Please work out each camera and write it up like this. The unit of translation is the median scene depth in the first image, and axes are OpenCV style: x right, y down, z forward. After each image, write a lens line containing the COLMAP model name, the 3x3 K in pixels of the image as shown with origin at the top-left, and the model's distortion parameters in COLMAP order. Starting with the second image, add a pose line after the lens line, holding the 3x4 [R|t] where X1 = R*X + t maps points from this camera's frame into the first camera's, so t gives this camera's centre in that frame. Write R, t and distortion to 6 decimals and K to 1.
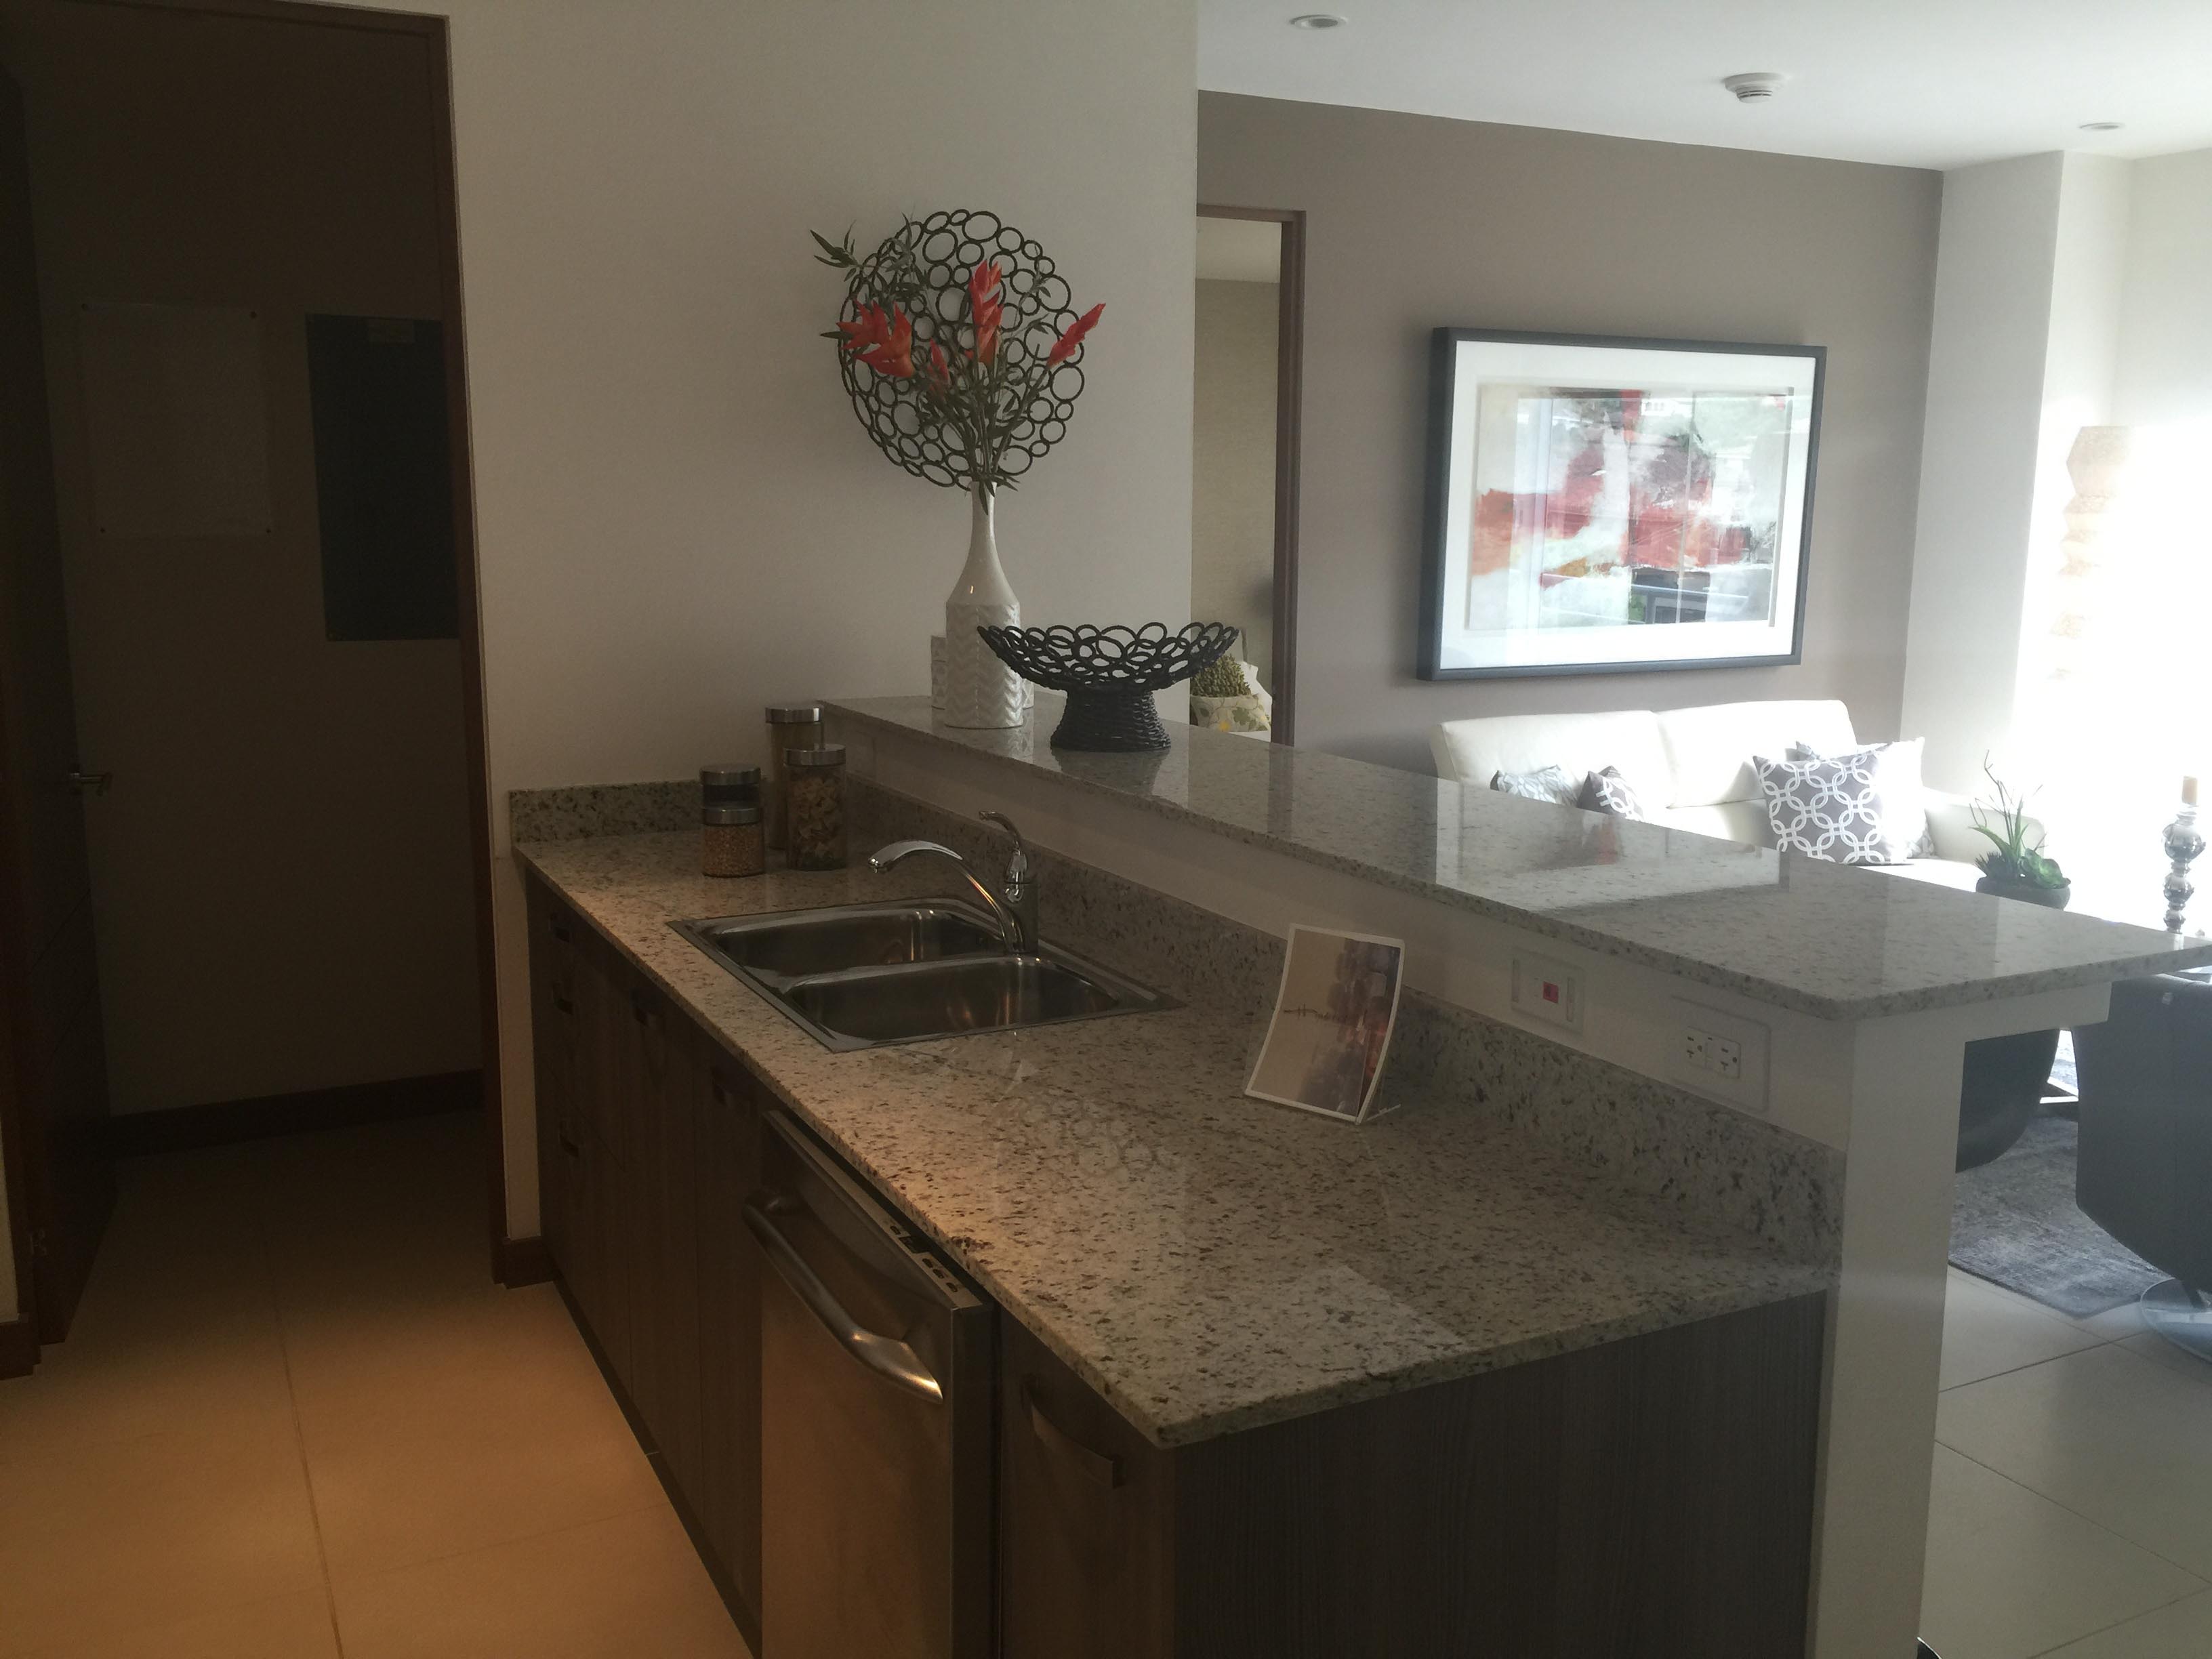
lens RADIAL K [[1895.5, 0, 1106.0], [0, 1895.5, 829.5], [0, 0, 1]] dist [0.061415, -0.072524]
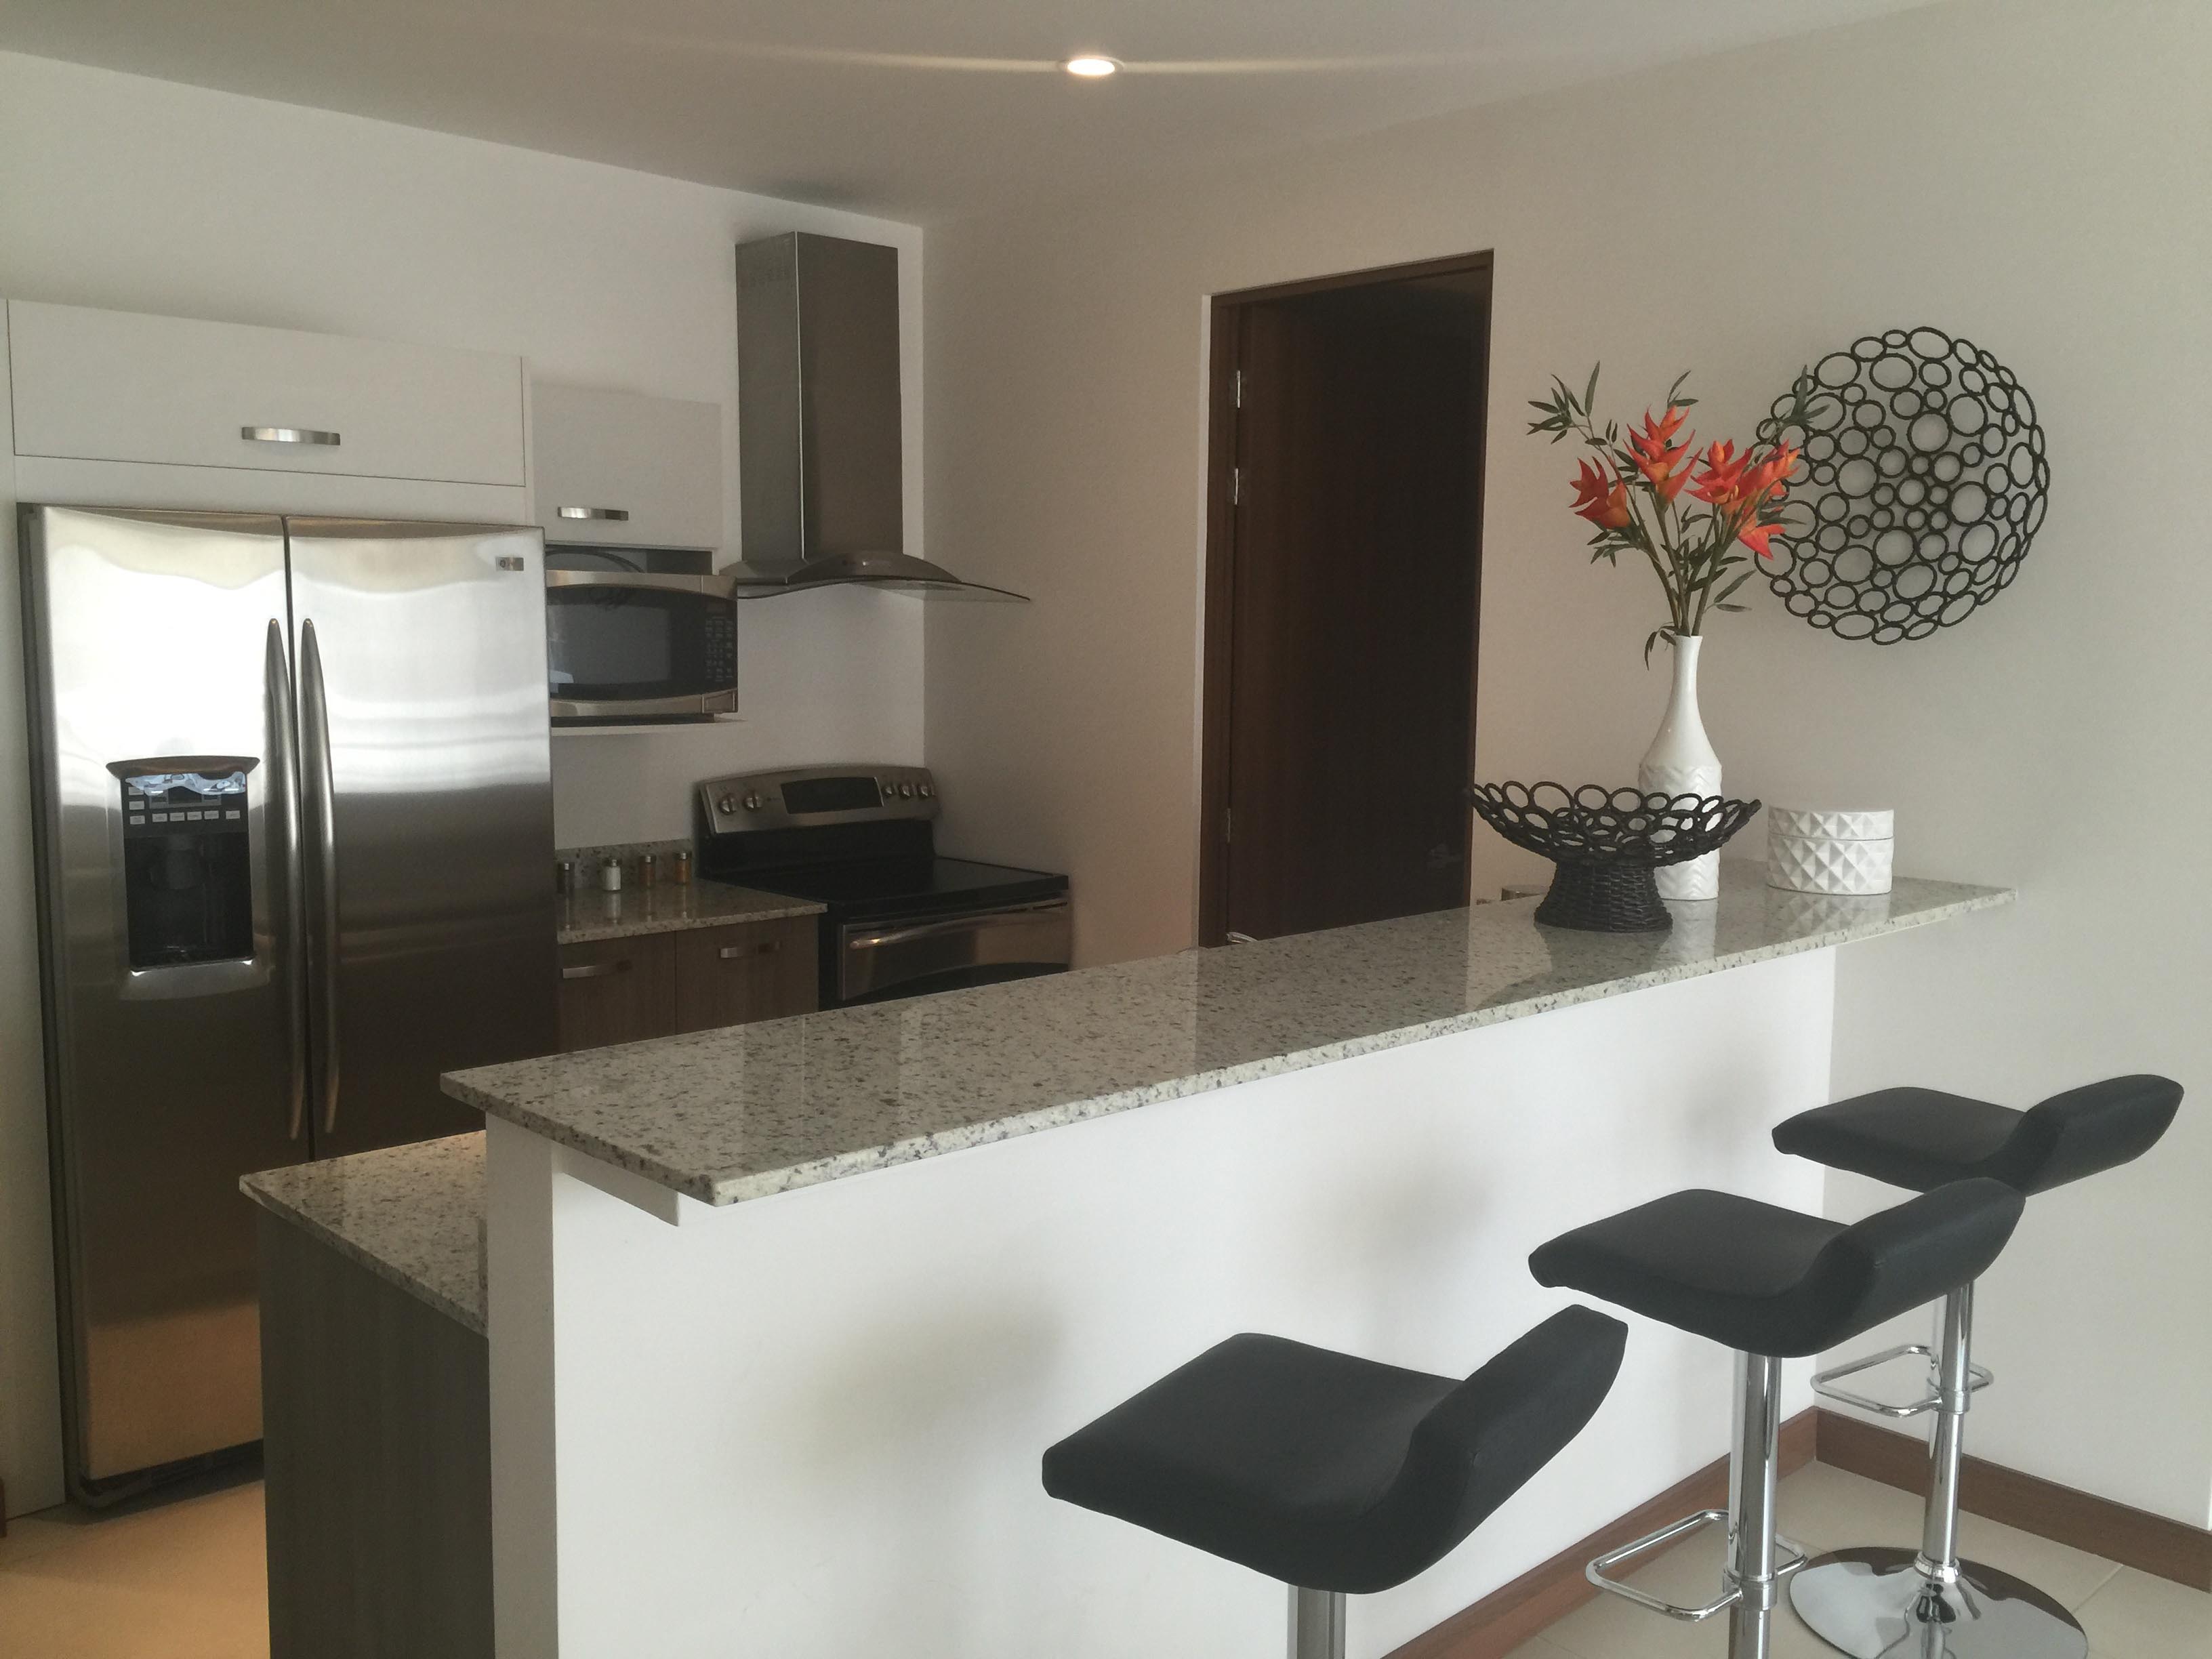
lens RADIAL K [[1895.5, 0, 1106.0], [0, 1895.5, 829.5], [0, 0, 1]] dist [0.061415, -0.072524]
pose [[0.295685, 0.110935, -0.948822, 0.422471], [-0.169803, 0.983521, 0.062075, -0.055521], [0.940073, 0.142758, 0.309649, 0.254309]]
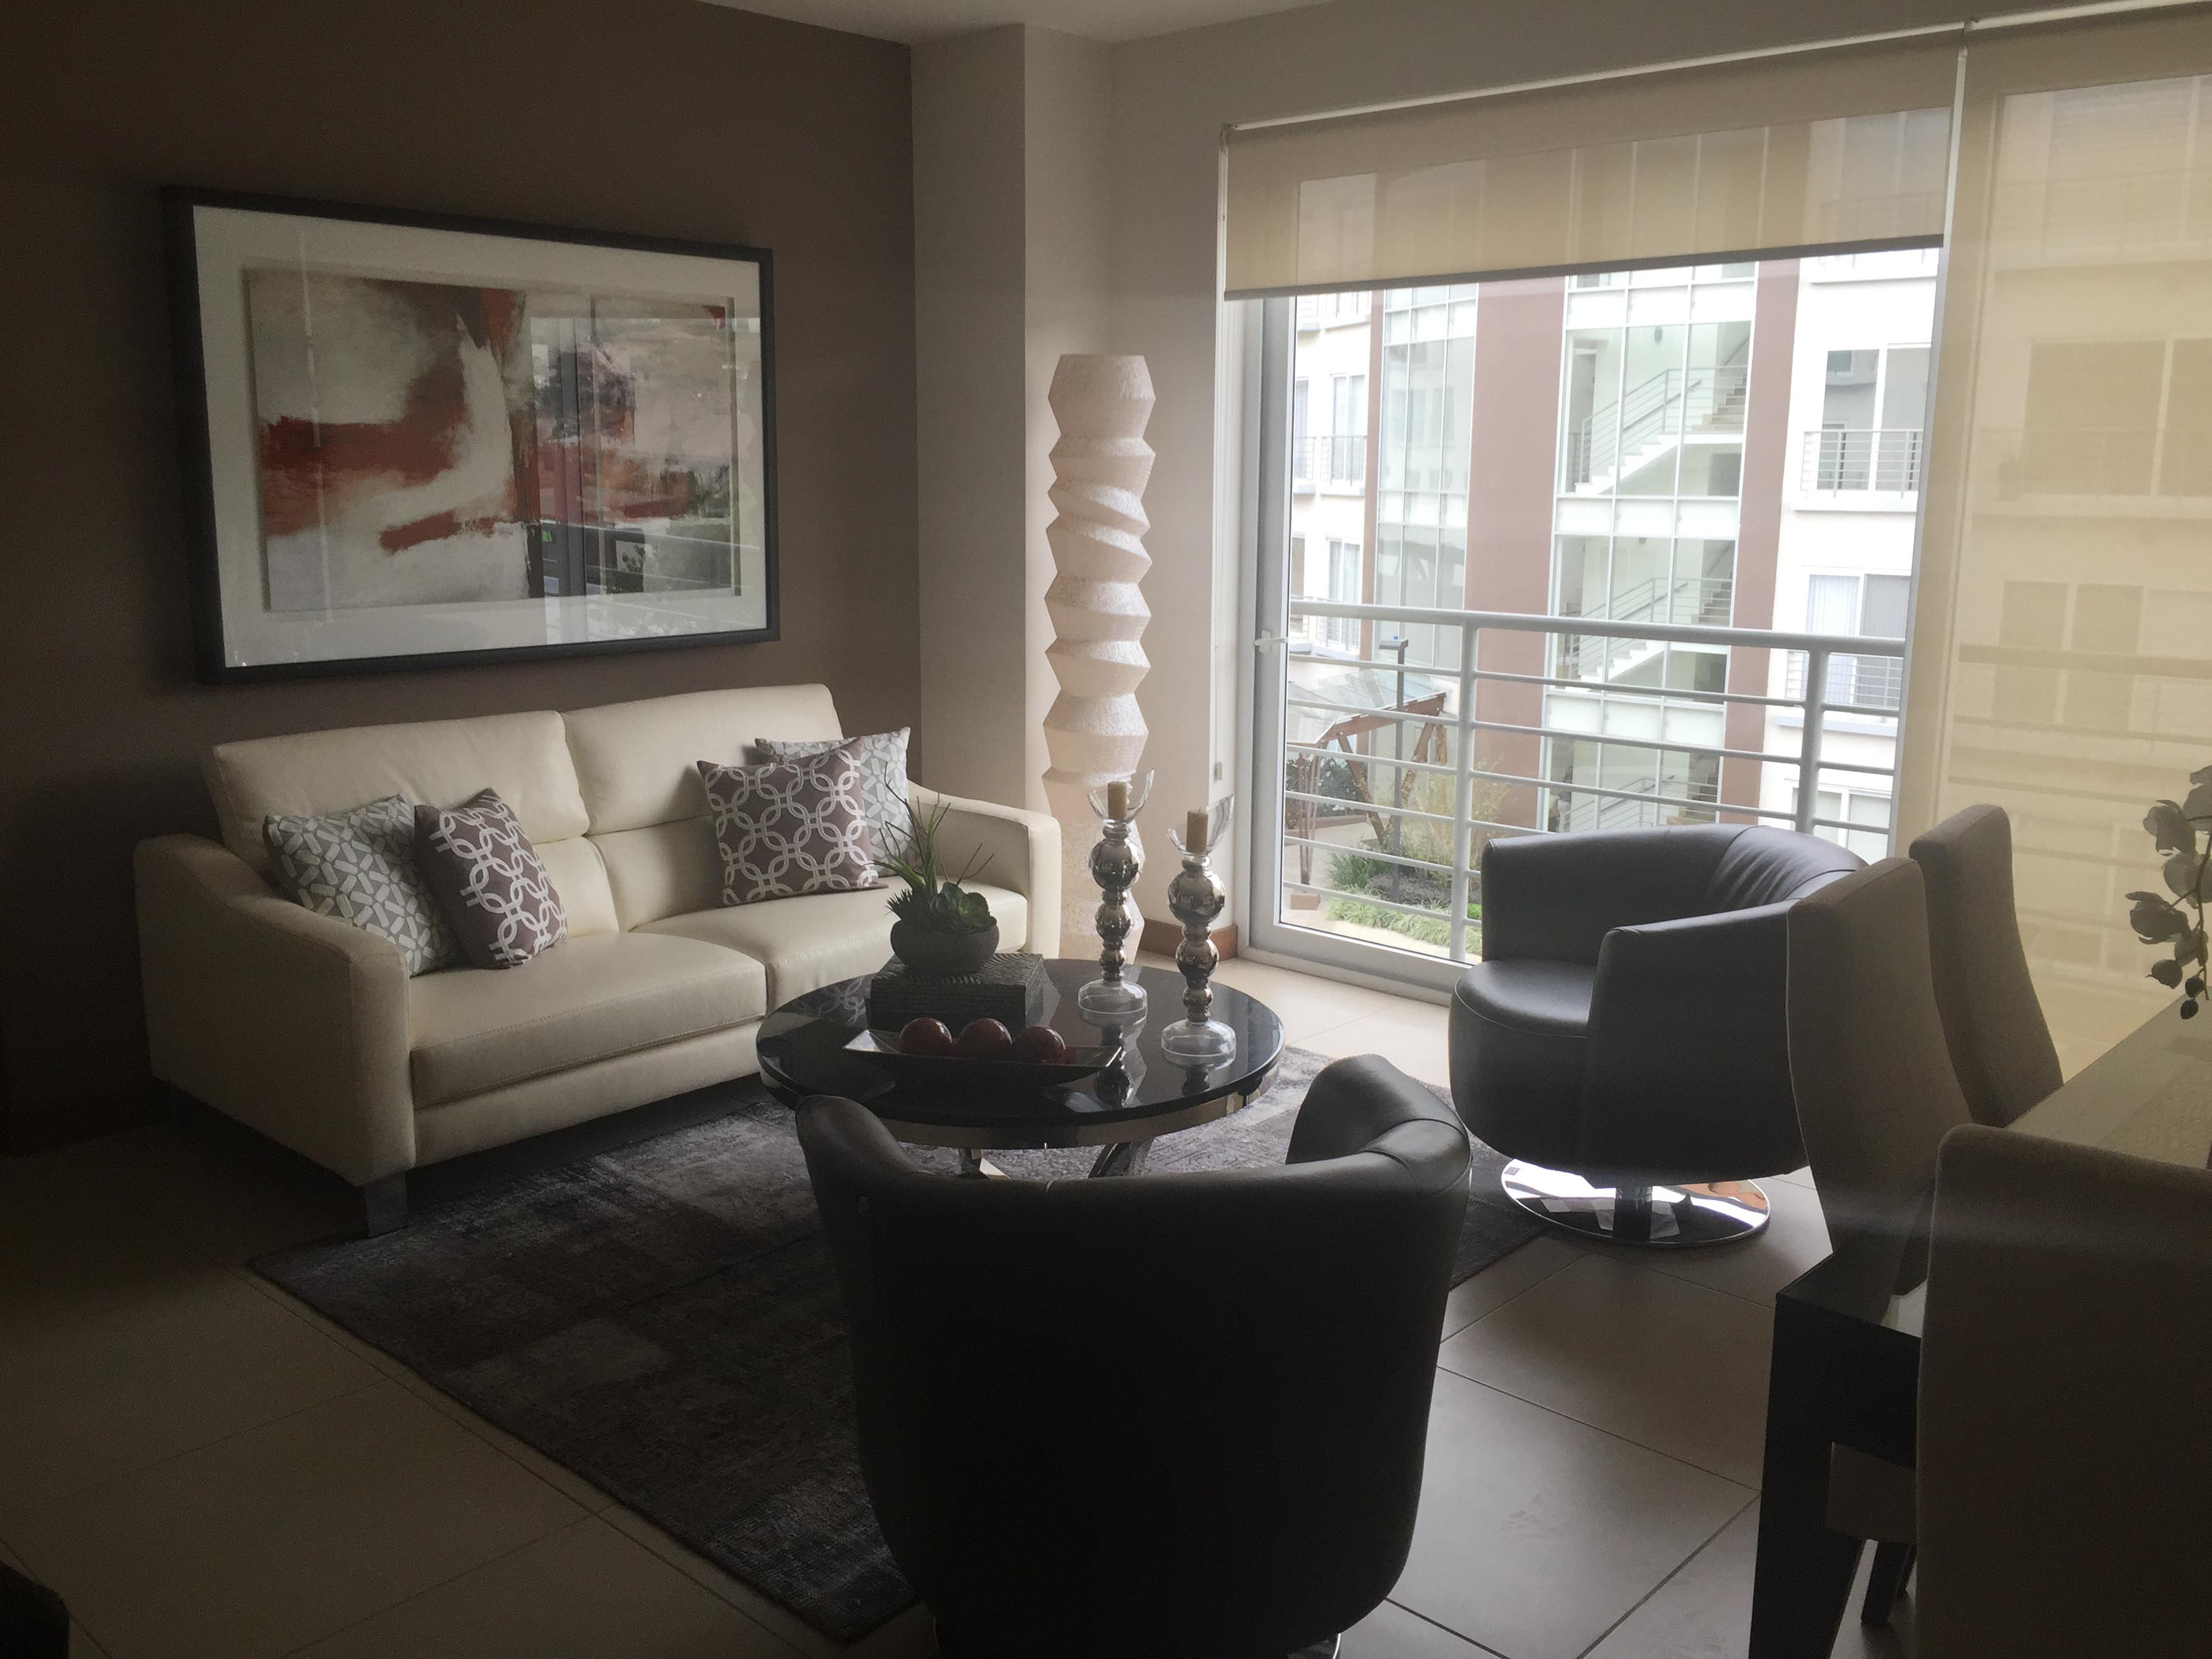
lens RADIAL K [[1895.5, 0, 1106.0], [0, 1895.5, 829.5], [0, 0, 1]] dist [0.061415, -0.072524]
pose [[0.938385, -0.066553, 0.339122, 0.232625], [0.056178, 0.997606, 0.040330, -0.033326], [-0.340994, -0.018794, 0.939878, 0.200418]]
